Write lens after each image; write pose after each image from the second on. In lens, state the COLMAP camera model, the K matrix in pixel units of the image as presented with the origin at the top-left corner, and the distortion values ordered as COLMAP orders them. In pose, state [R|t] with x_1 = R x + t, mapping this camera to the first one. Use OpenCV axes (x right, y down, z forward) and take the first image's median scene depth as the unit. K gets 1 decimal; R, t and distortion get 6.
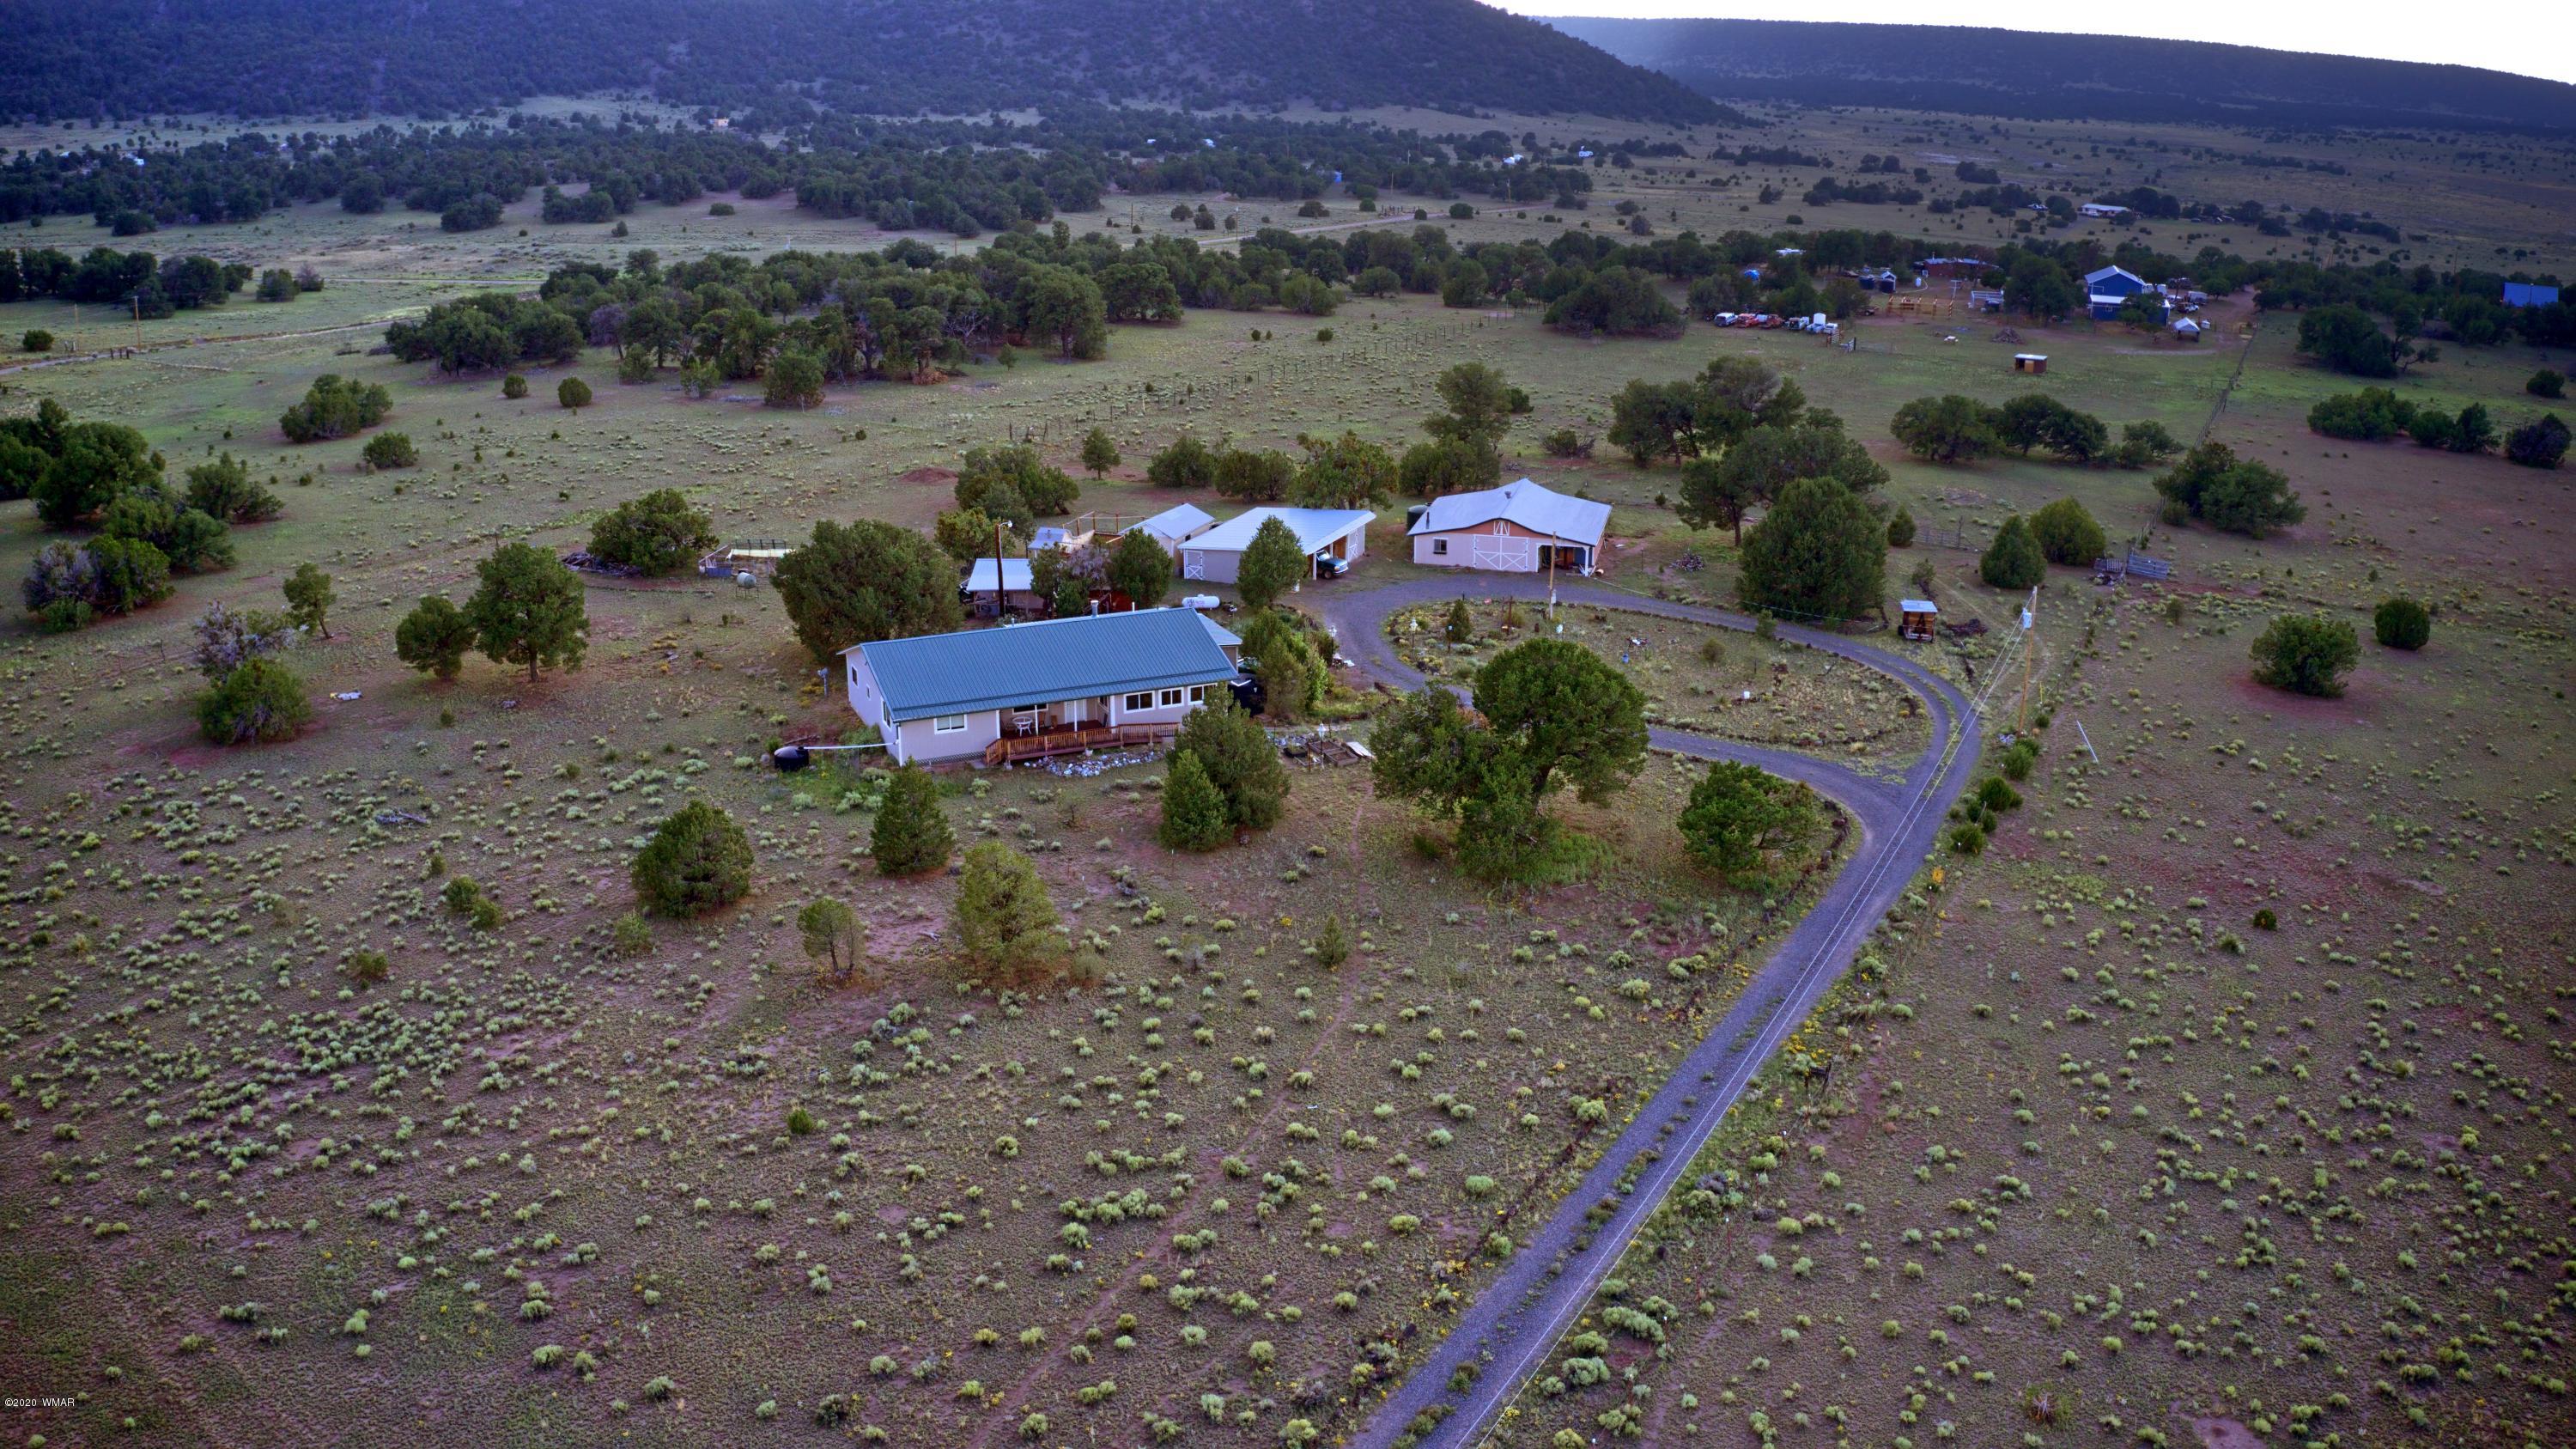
lens RADIAL K [[2055.8, 0, 1305.2], [0, 2055.8, 716.5], [0, 0, 1]] dist [-0.173578, 0.007360]
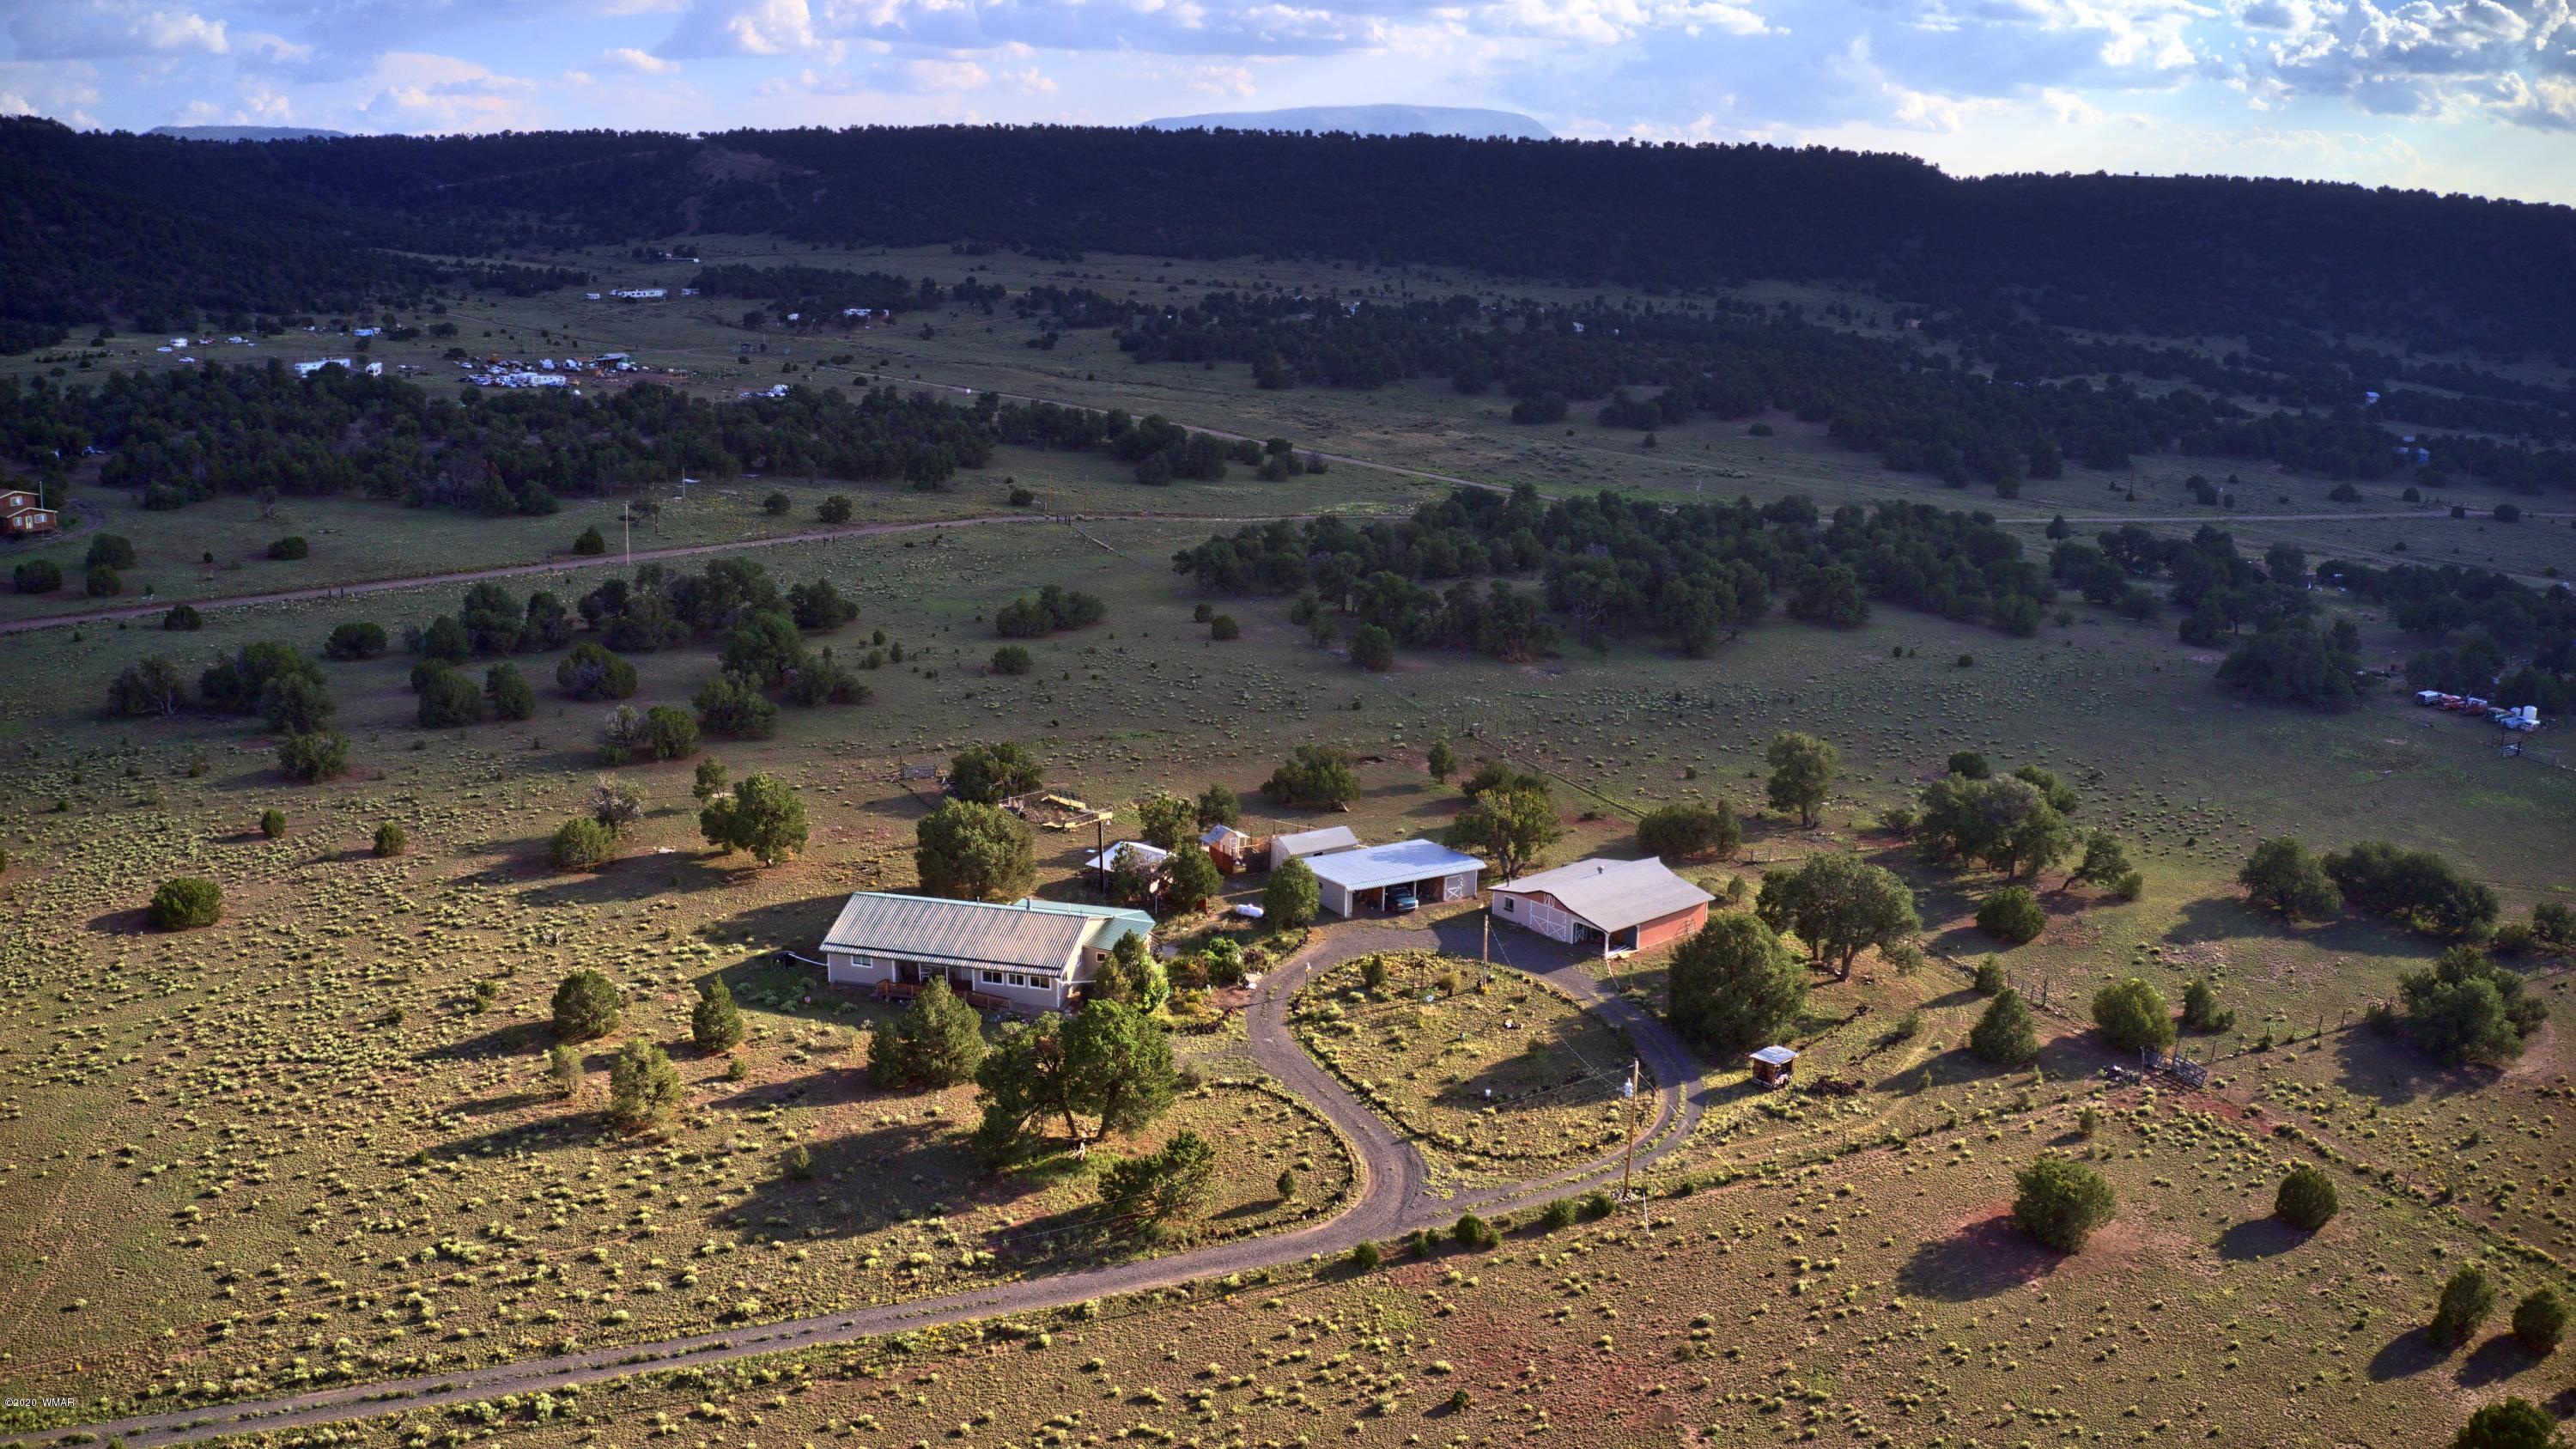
lens RADIAL K [[2055.8, 0, 1305.2], [0, 2055.8, 716.5], [0, 0, 1]] dist [-0.173578, 0.007360]
pose [[0.801795, 0.155381, -0.577045, 0.160848], [-0.200274, 0.979633, -0.014493, -0.037966], [0.563040, 0.127188, 0.816584, -0.003502]]
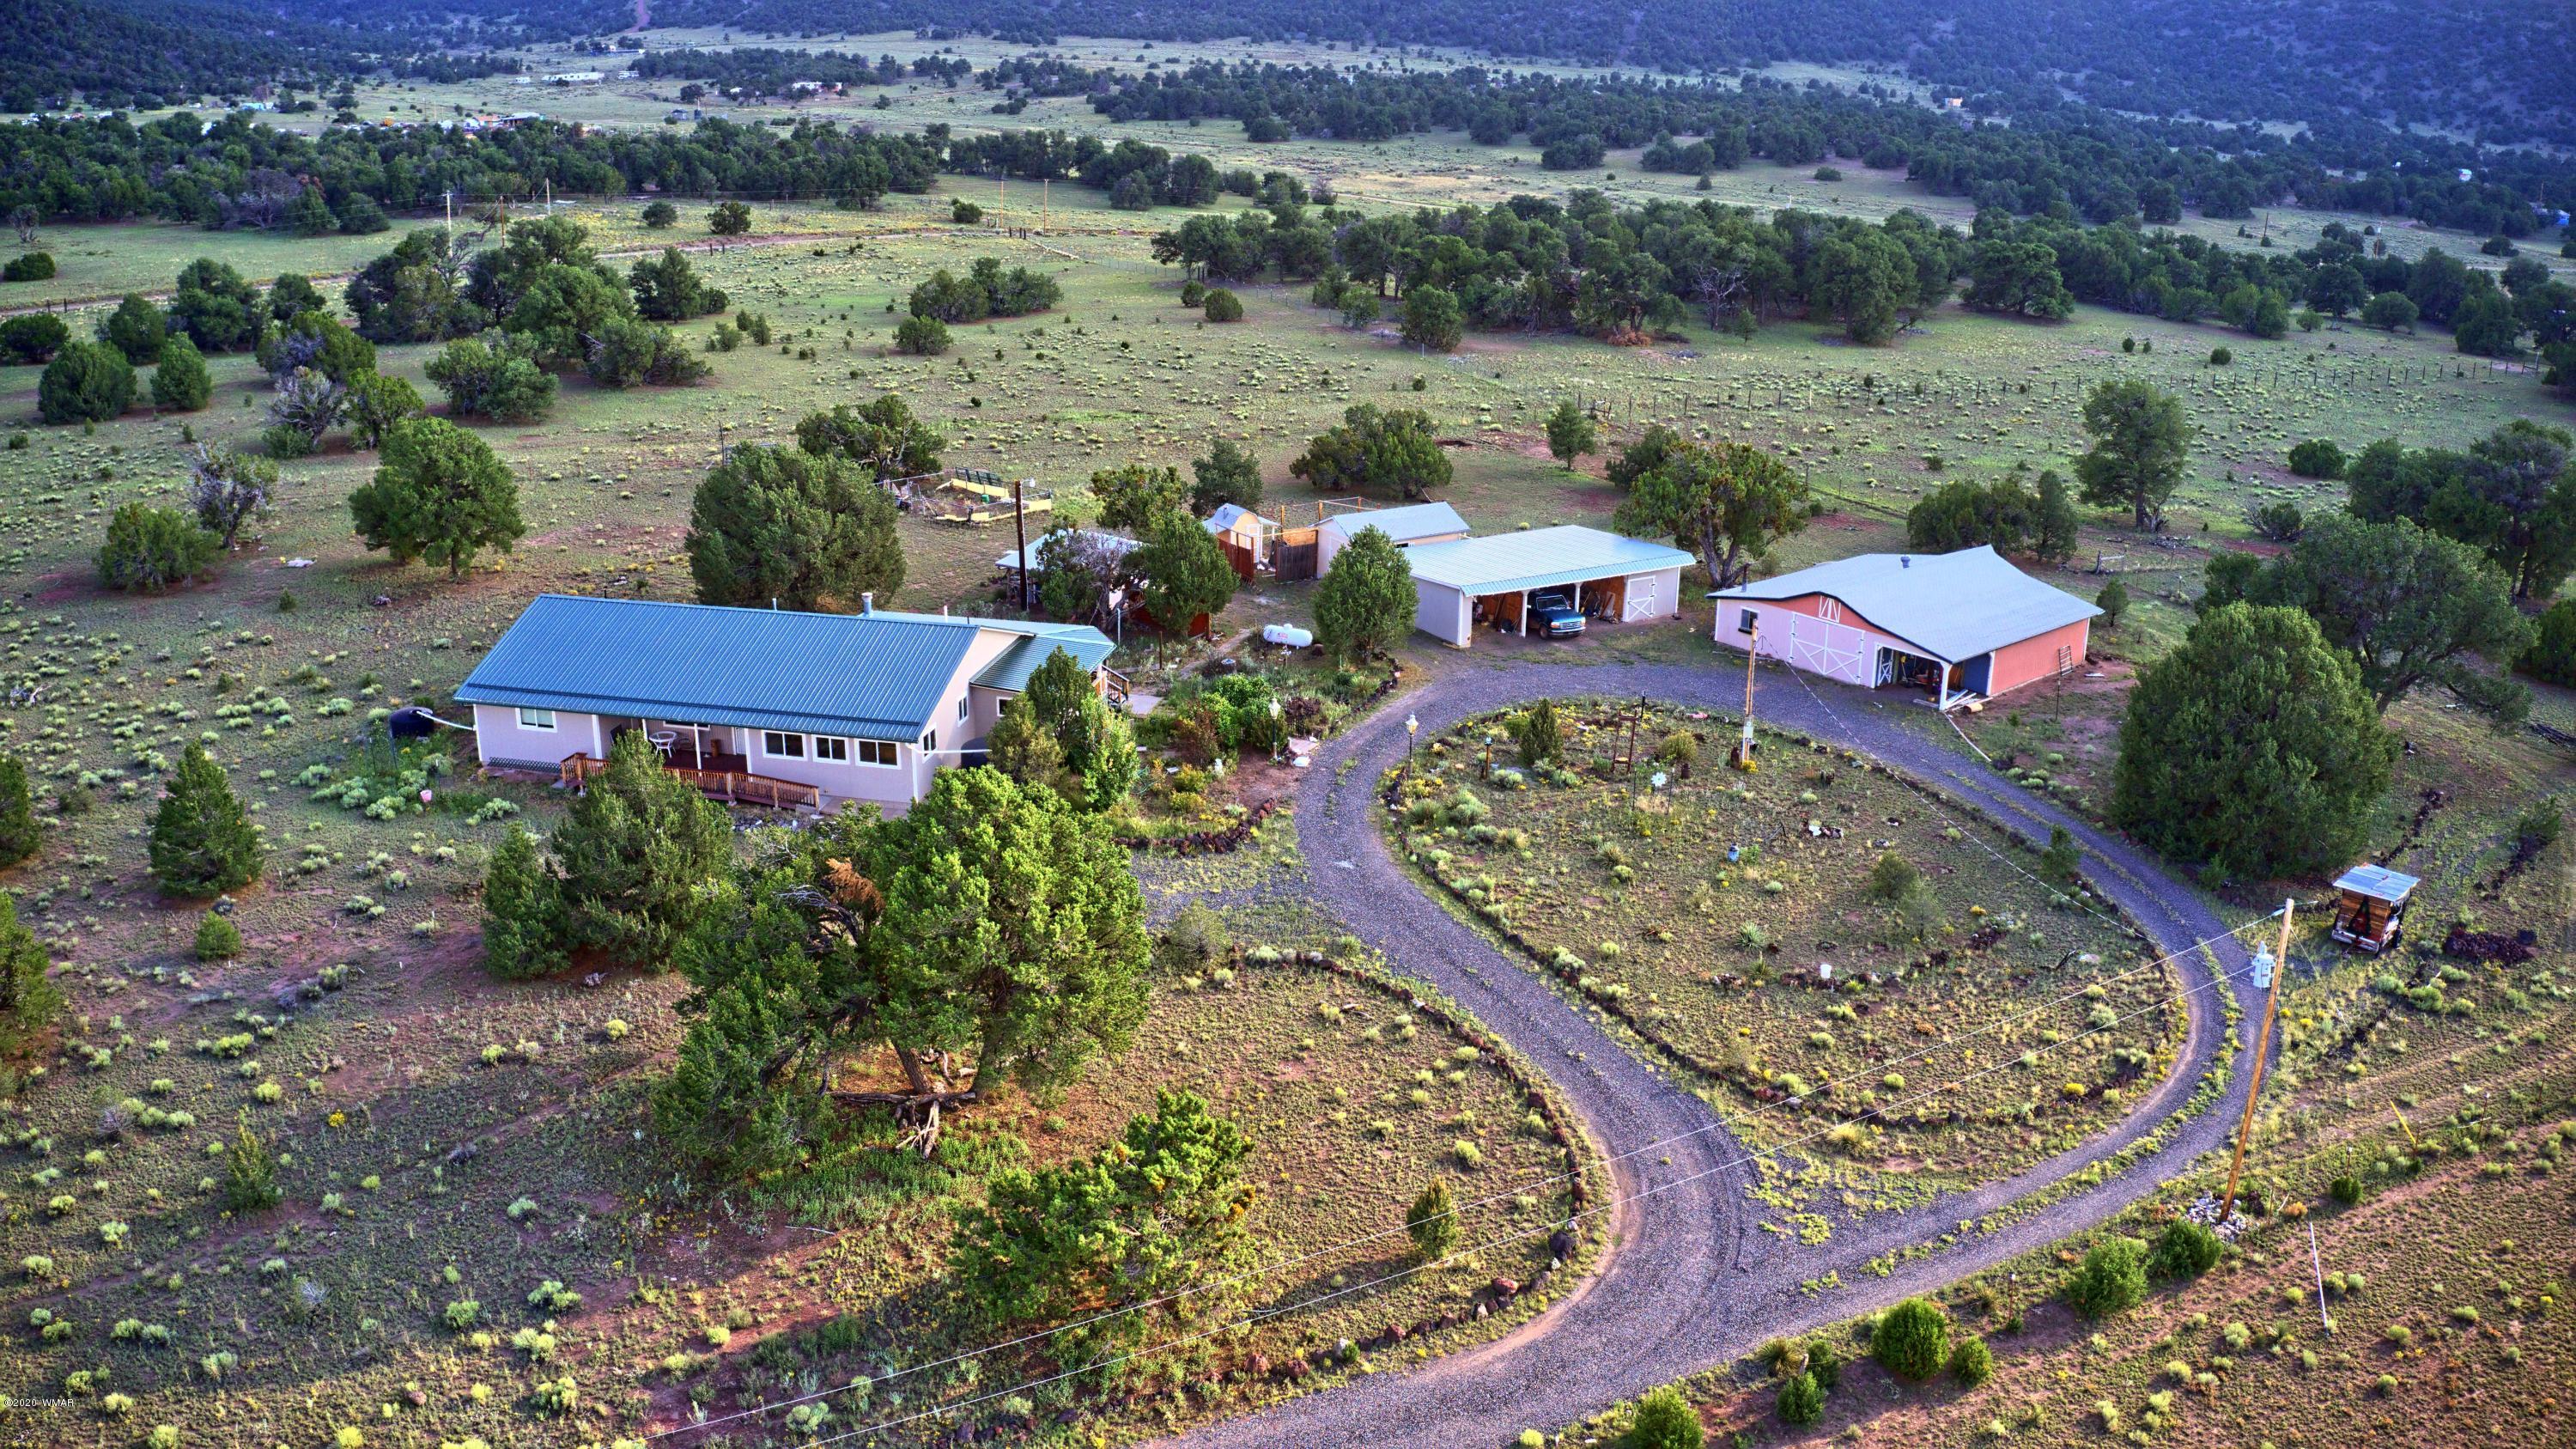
lens RADIAL K [[2055.8, 0, 1305.2], [0, 2055.8, 716.5], [0, 0, 1]] dist [-0.173578, 0.007360]
pose [[0.806528, 0.193555, -0.558613, 0.082278], [-0.191532, 0.979472, 0.062845, -0.017432], [0.559310, 0.056306, 0.827044, 0.102315]]
